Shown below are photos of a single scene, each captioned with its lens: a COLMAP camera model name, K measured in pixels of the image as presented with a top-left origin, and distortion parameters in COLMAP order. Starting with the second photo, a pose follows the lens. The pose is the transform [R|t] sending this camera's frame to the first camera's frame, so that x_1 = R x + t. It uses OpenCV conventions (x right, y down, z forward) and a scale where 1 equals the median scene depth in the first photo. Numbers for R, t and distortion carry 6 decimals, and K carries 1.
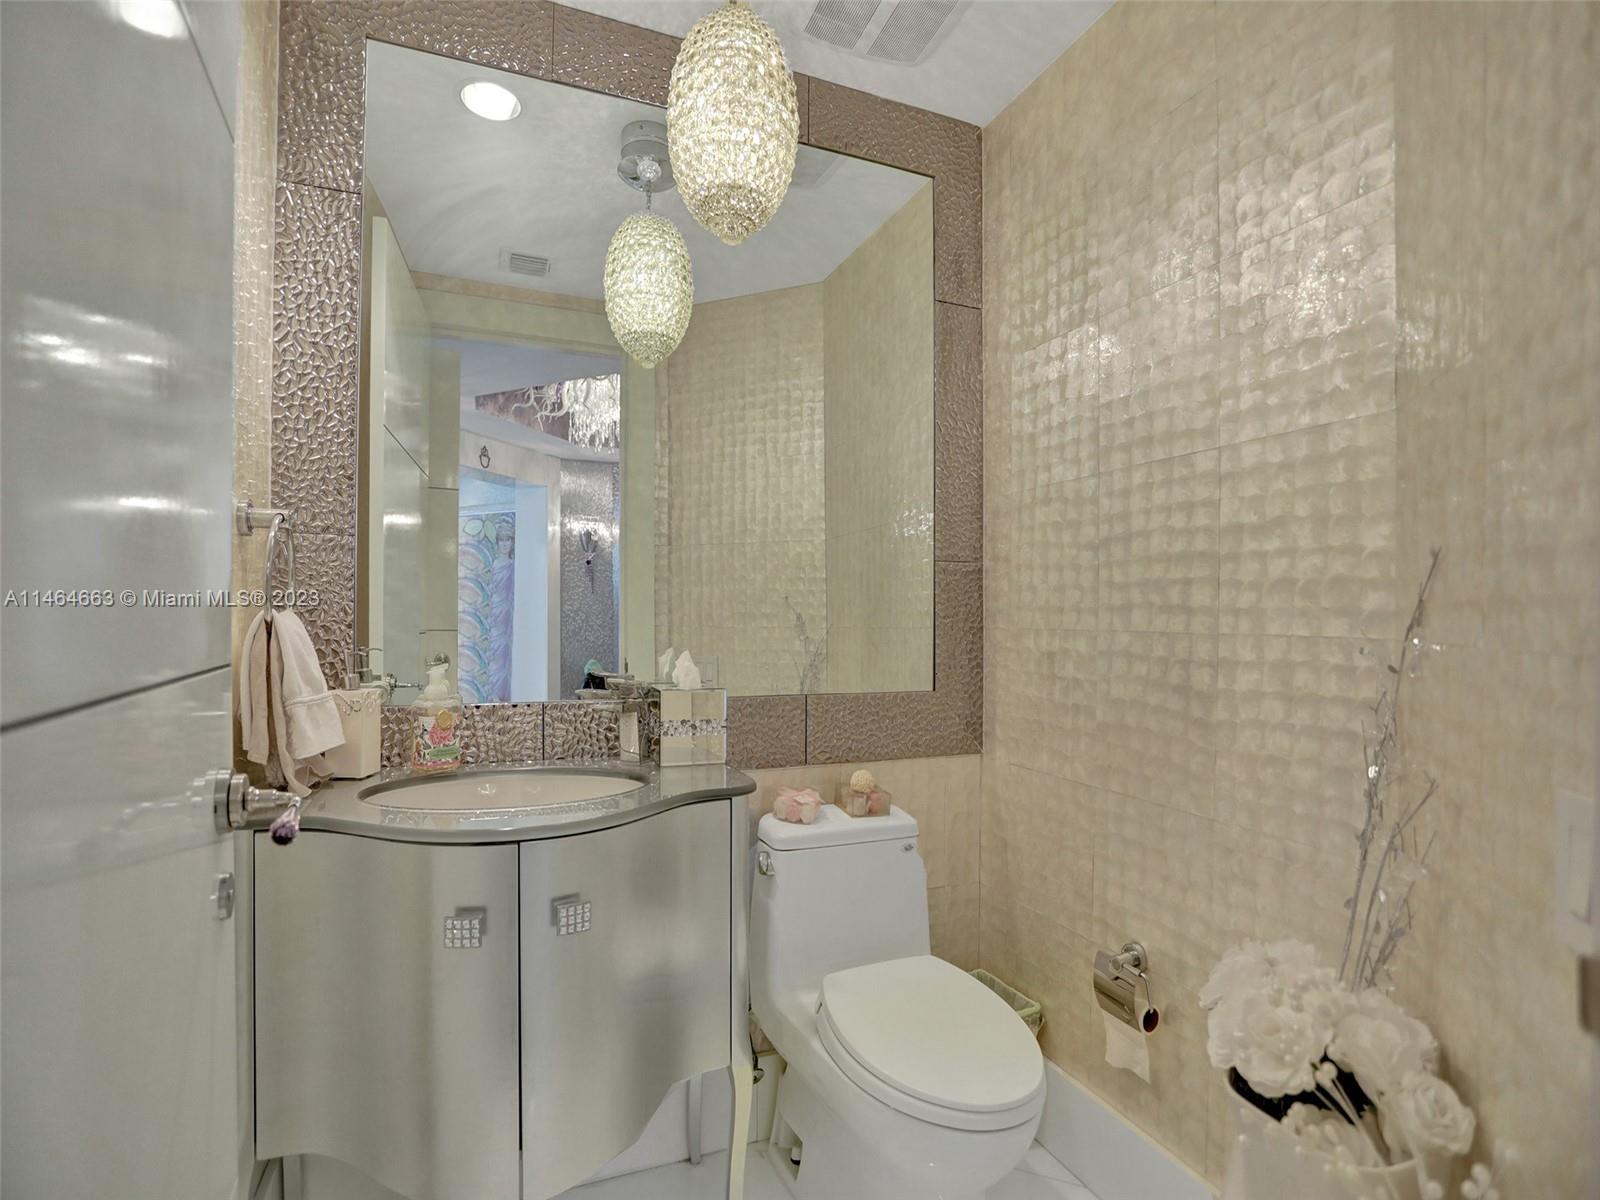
lens RADIAL K [[772.2, 0, 809.7], [0, 772.2, 613.7], [0, 0, 1]] dist [-0.048254, 0.017378]
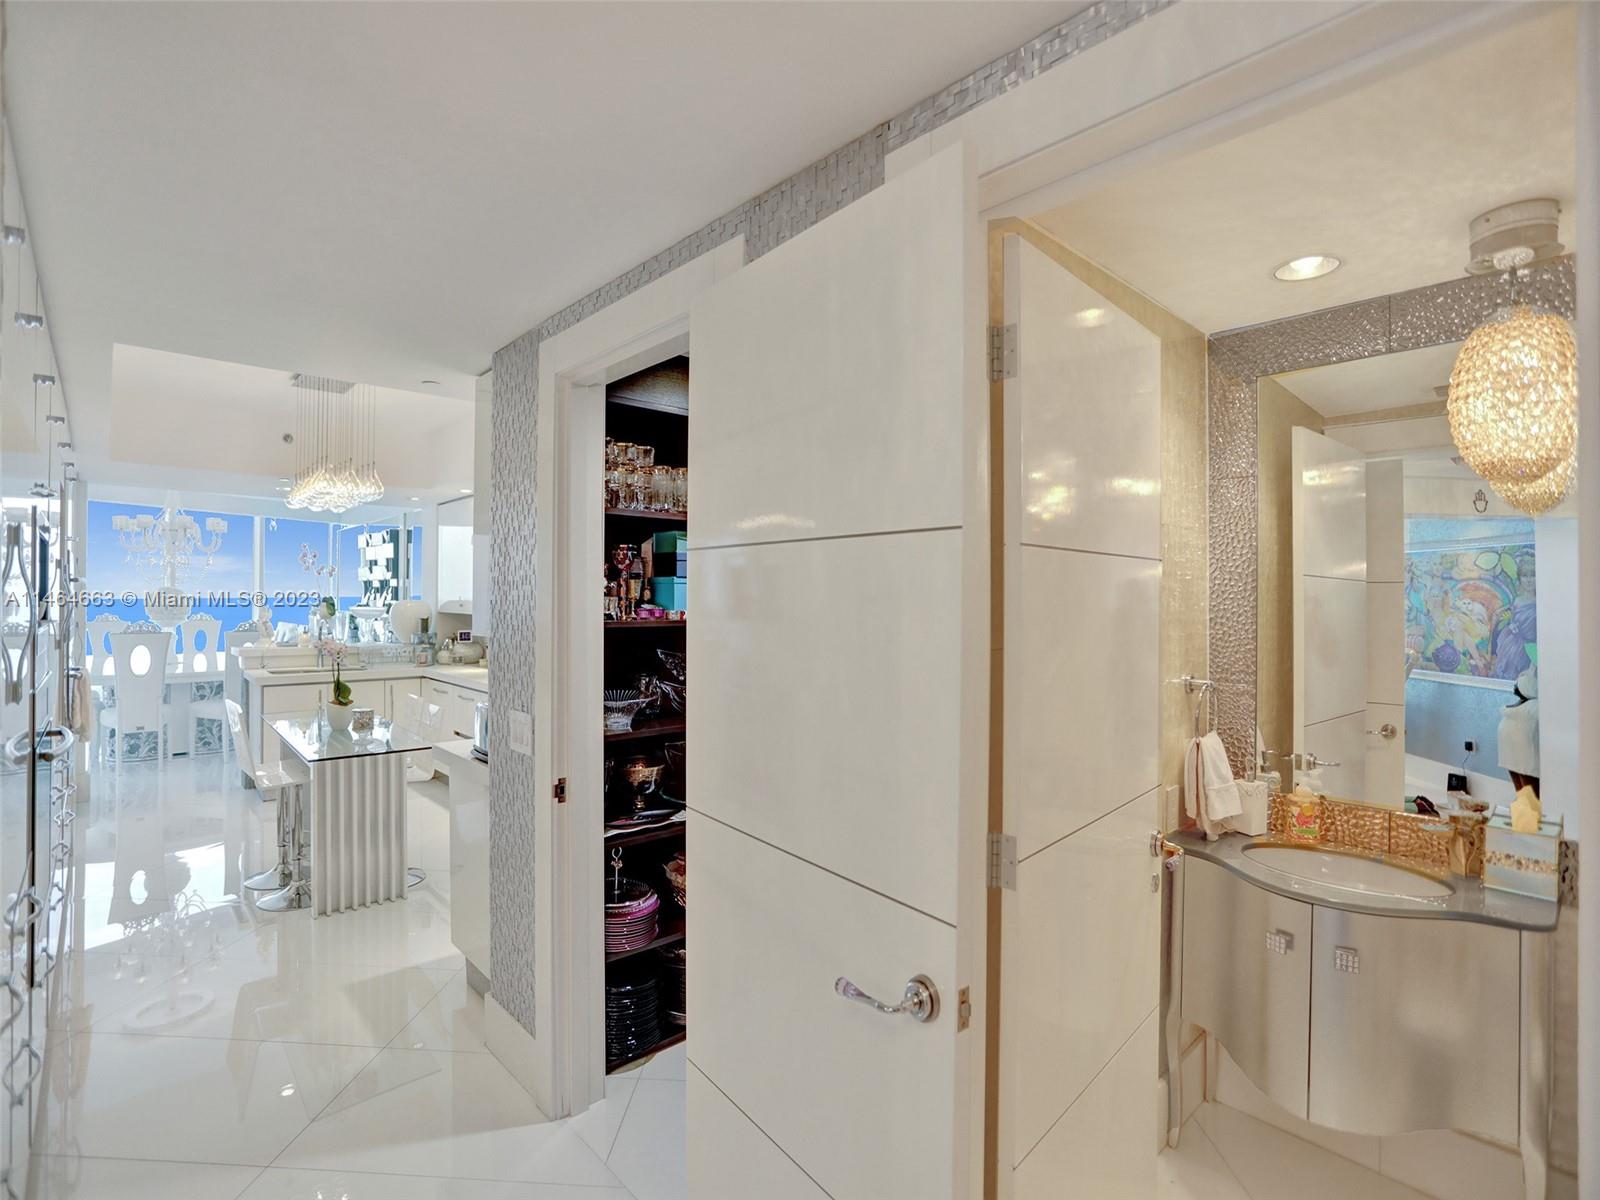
lens RADIAL K [[772.2, 0, 801.7], [0, 772.2, 602.1], [0, 0, 1]] dist [-0.048254, 0.017378]
pose [[0.355126, -0.006849, -0.934793, 0.587211], [-0.005367, 0.999942, -0.009366, -0.261485], [0.934803, 0.008343, 0.355068, -0.497560]]
